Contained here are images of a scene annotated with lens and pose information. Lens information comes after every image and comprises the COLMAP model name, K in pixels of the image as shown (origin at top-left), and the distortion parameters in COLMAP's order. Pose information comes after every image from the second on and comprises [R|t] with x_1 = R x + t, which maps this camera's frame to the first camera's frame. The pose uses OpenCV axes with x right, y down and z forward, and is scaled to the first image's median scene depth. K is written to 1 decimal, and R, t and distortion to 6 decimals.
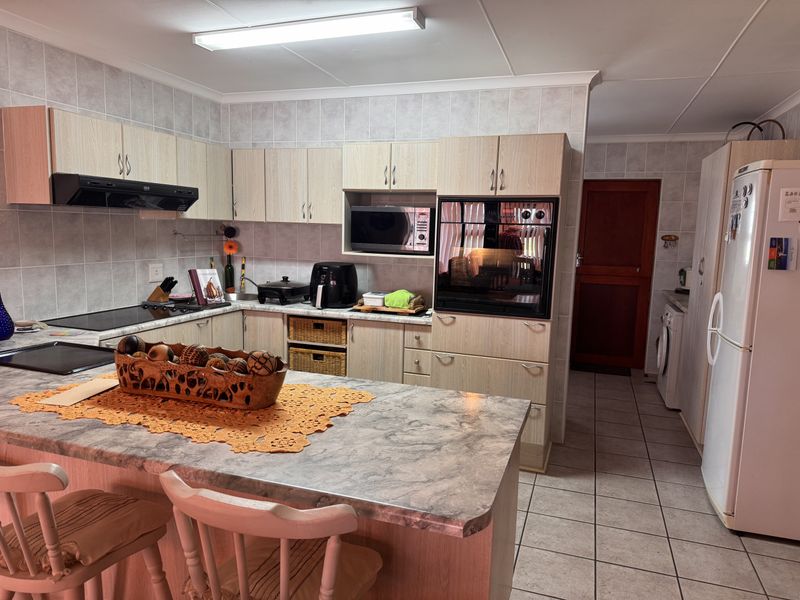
lens RADIAL K [[558.2, 0, 400.0], [0, 558.2, 300.0], [0, 0, 1]] dist [0.106388, -0.152209]
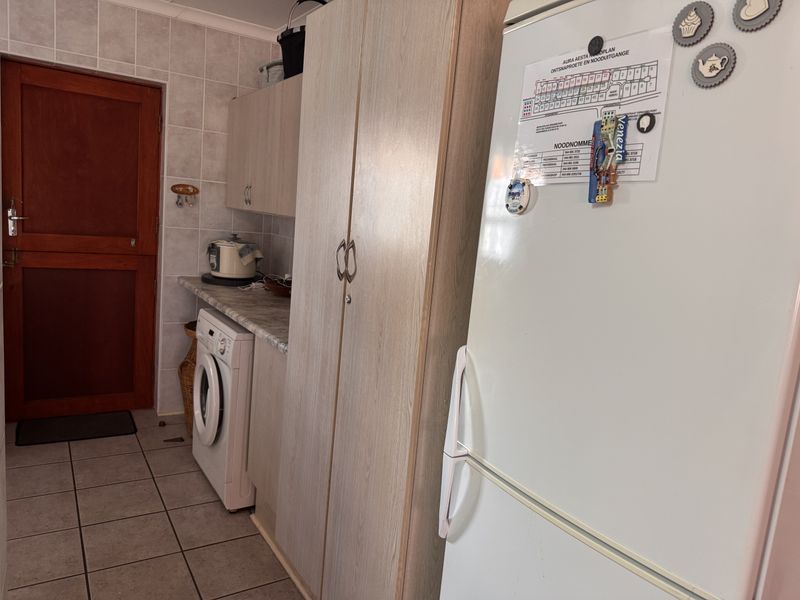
lens RADIAL K [[557.2, 0, 400.0], [0, 557.2, 300.0], [0, 0, 1]] dist [-0.003873, -0.000371]
pose [[0.619020, -0.091008, 0.780085, 0.148890], [0.031272, 0.995332, 0.091304, -0.040283], [-0.784753, -0.032124, 0.618976, 0.457297]]
